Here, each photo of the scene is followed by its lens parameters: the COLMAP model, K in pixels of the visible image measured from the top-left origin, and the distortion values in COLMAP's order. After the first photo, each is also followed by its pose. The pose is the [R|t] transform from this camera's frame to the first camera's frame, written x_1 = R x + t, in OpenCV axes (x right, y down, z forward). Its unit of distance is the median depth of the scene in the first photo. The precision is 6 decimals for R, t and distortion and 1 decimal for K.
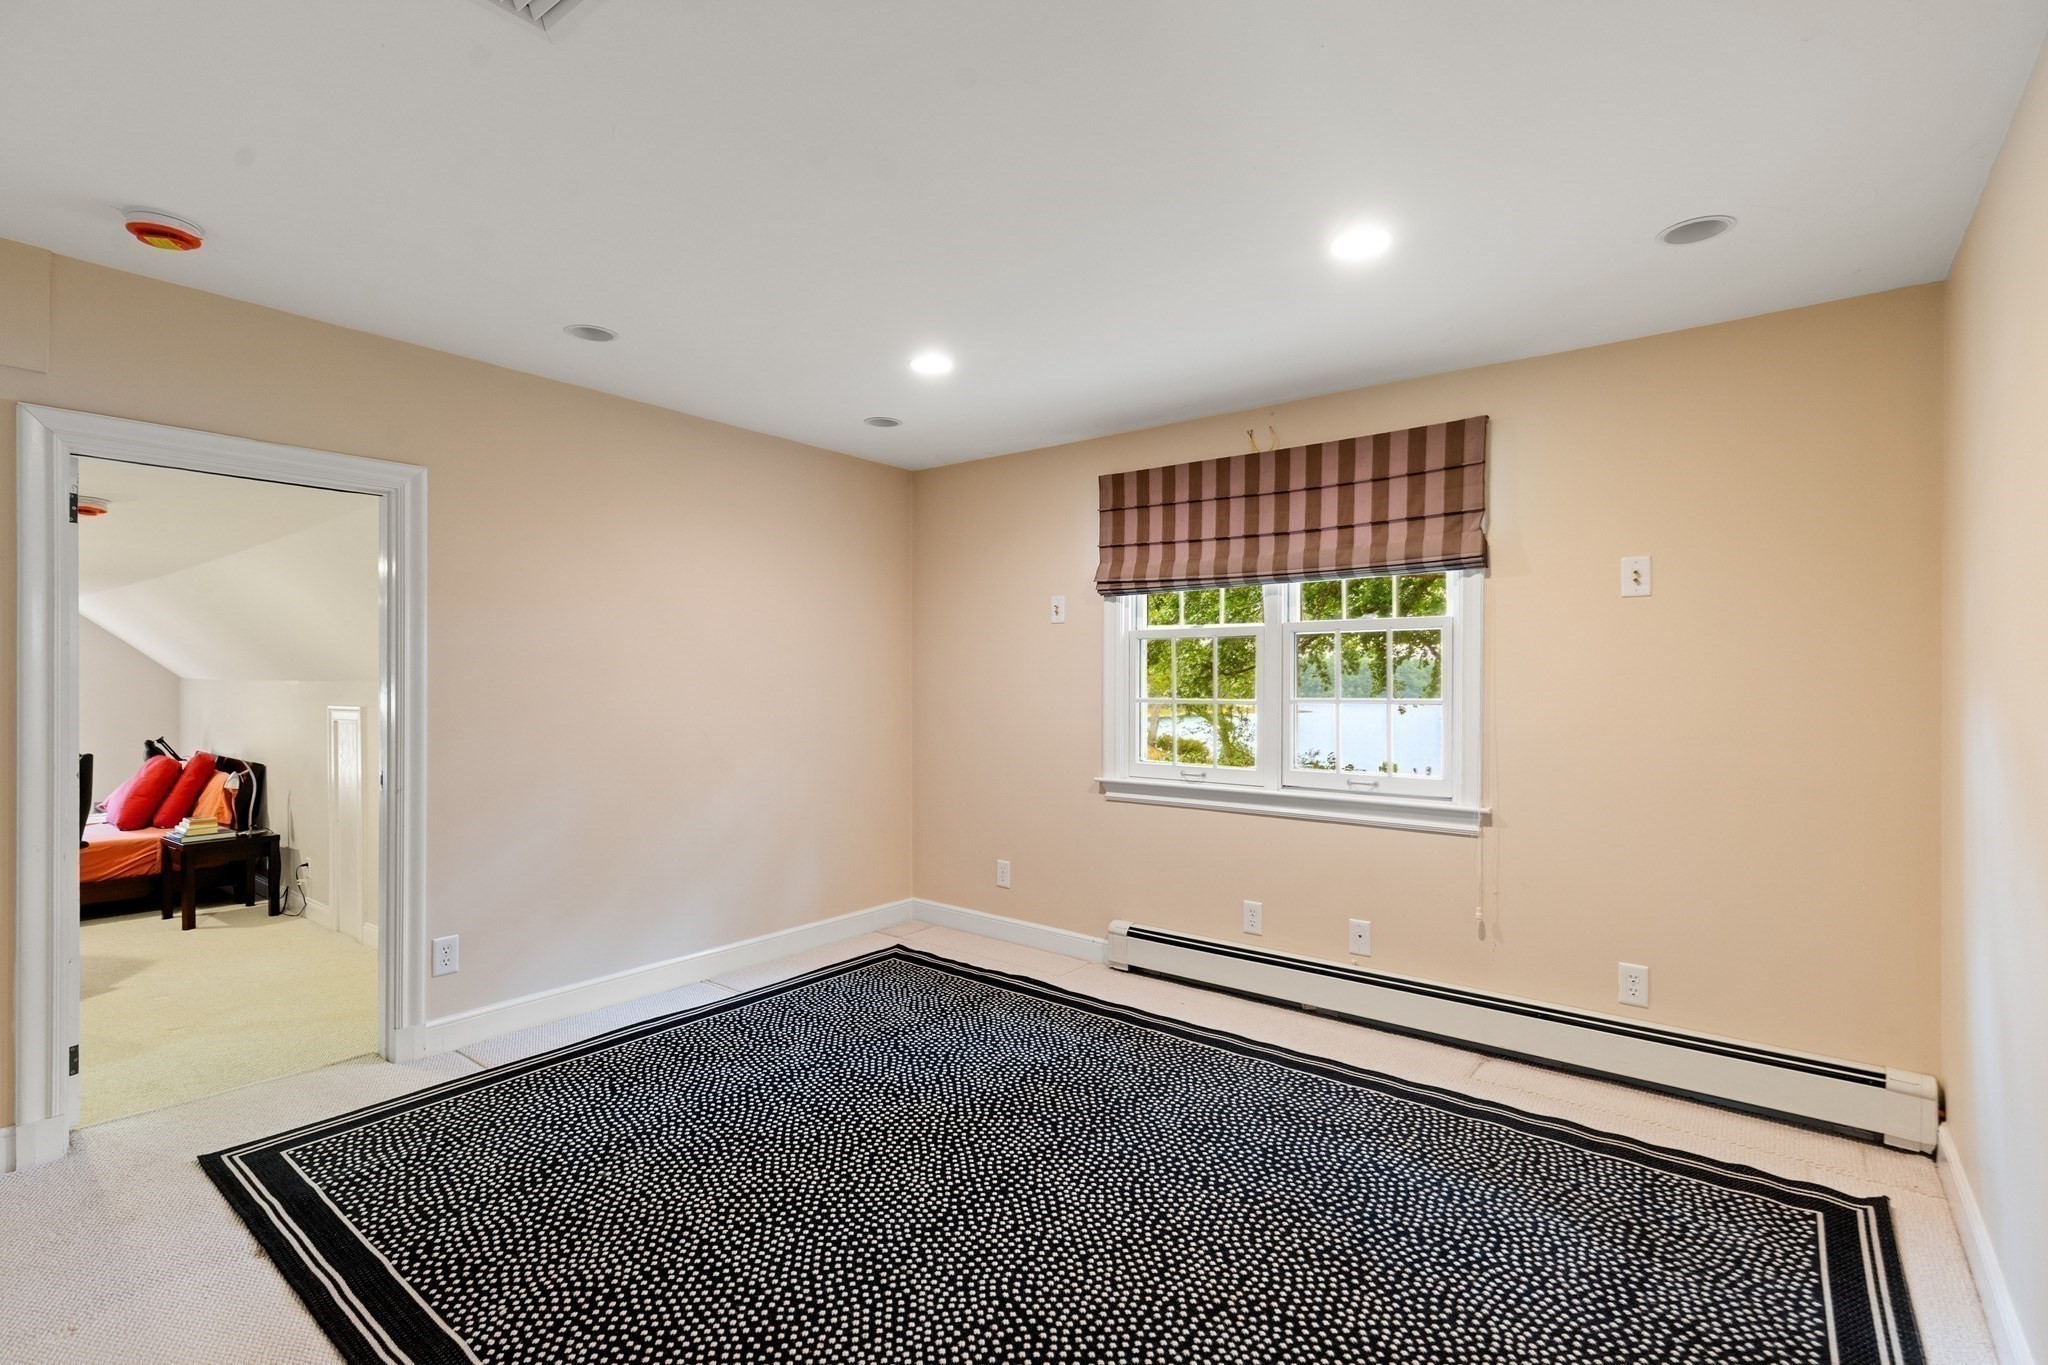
lens RADIAL K [[929.0, 0, 1024.0], [0, 929.0, 682.5], [0, 0, 1]] dist [0.000216, -0.000009]
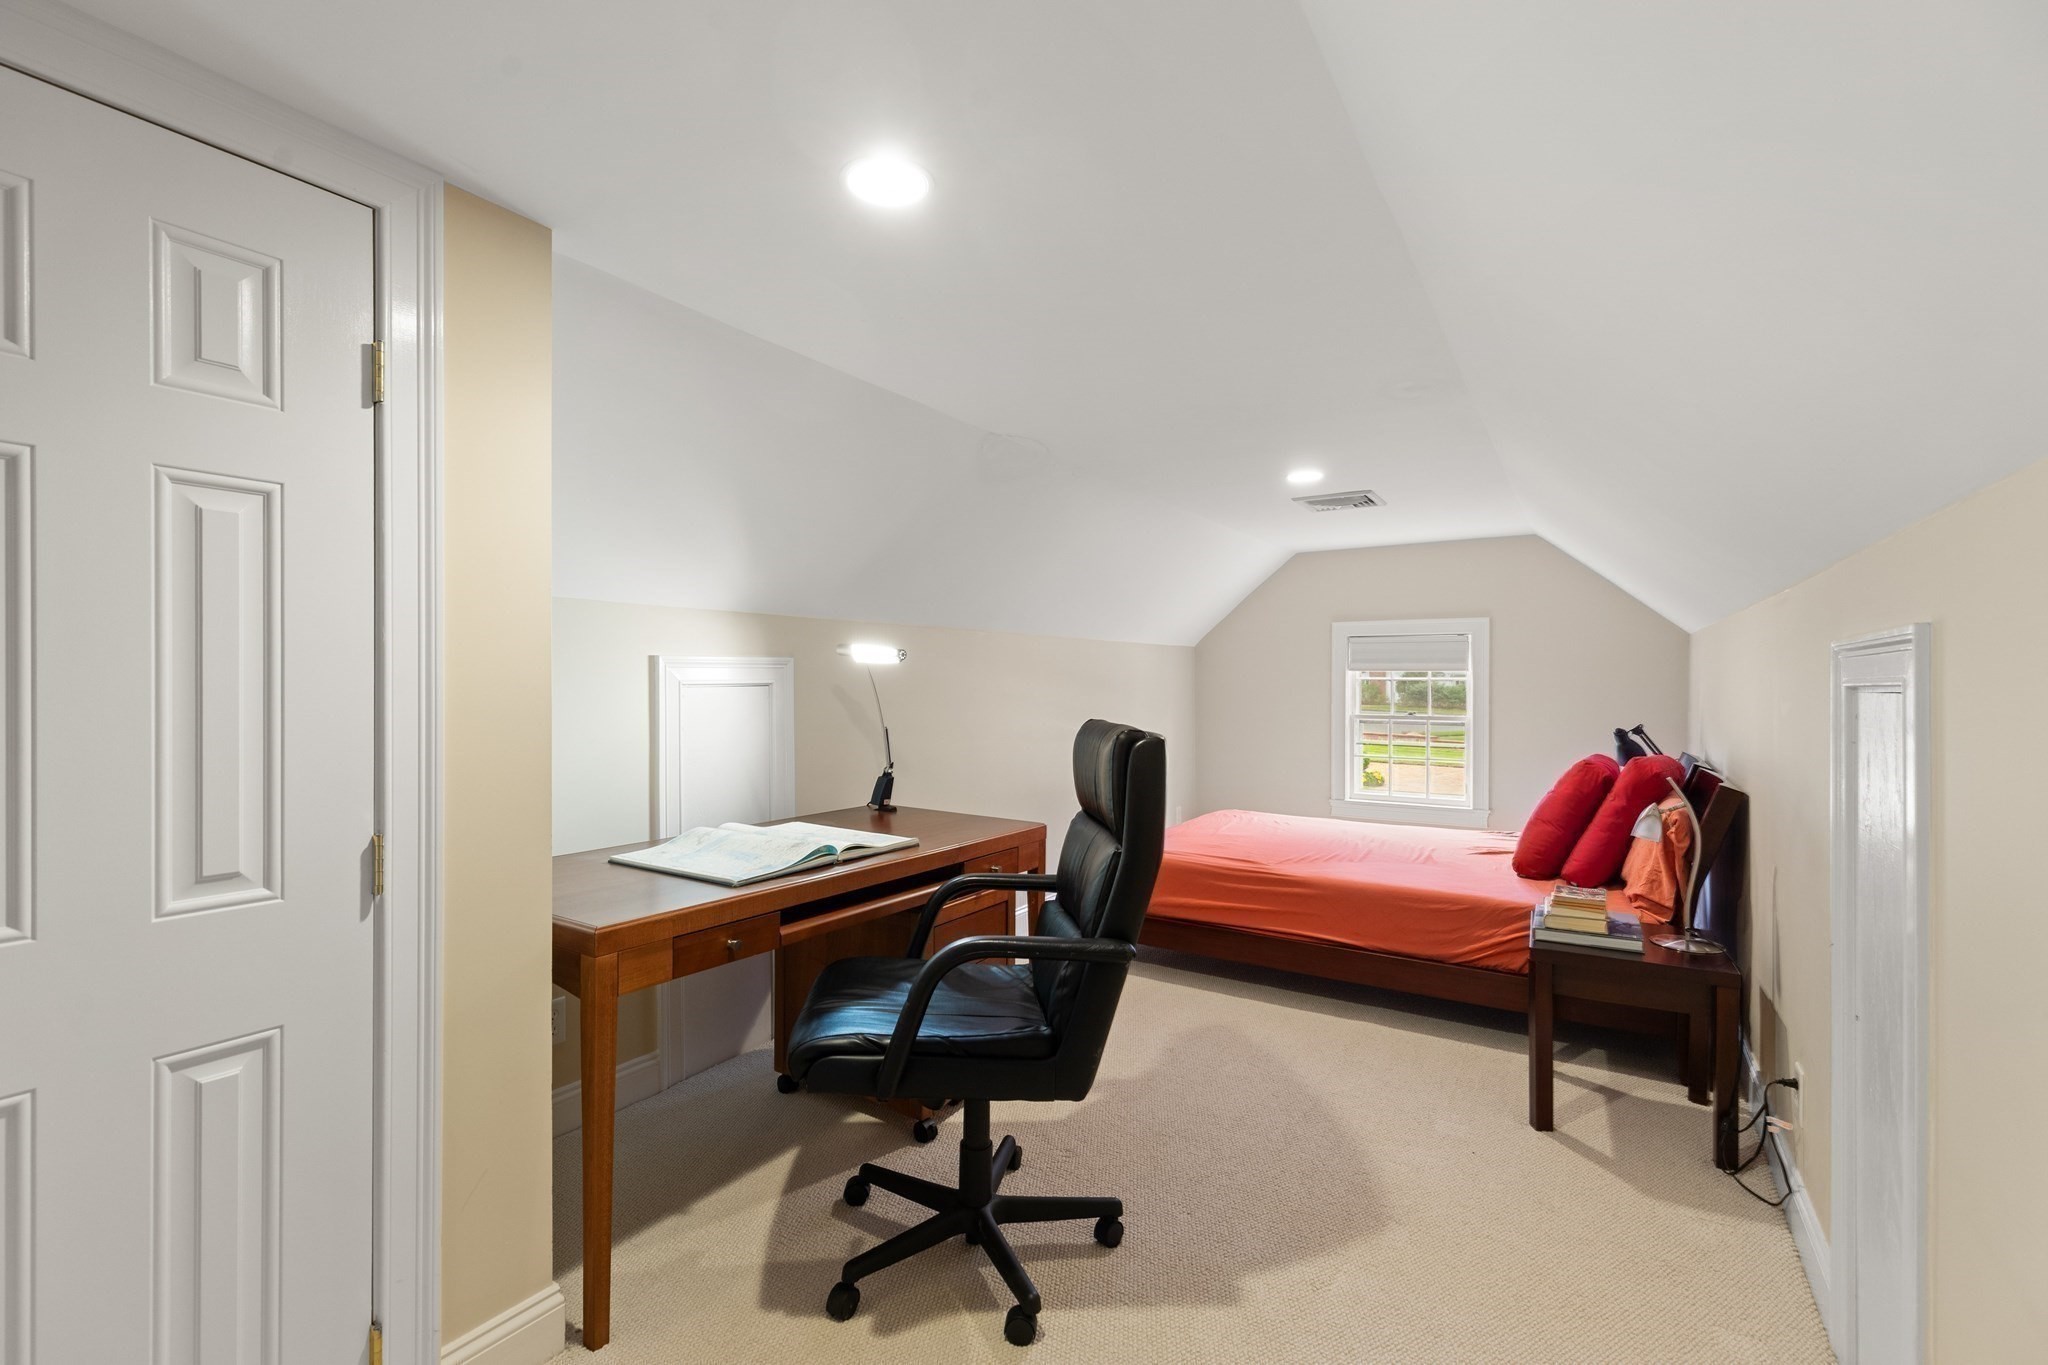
lens RADIAL K [[929.0, 0, 1024.0], [0, 929.0, 682.5], [0, 0, 1]] dist [0.000216, -0.000009]
pose [[0.109801, 0.007658, -0.993924, -0.395814], [-0.000514, 0.999971, 0.007648, 0.028841], [0.993953, -0.000329, 0.109802, 0.591702]]
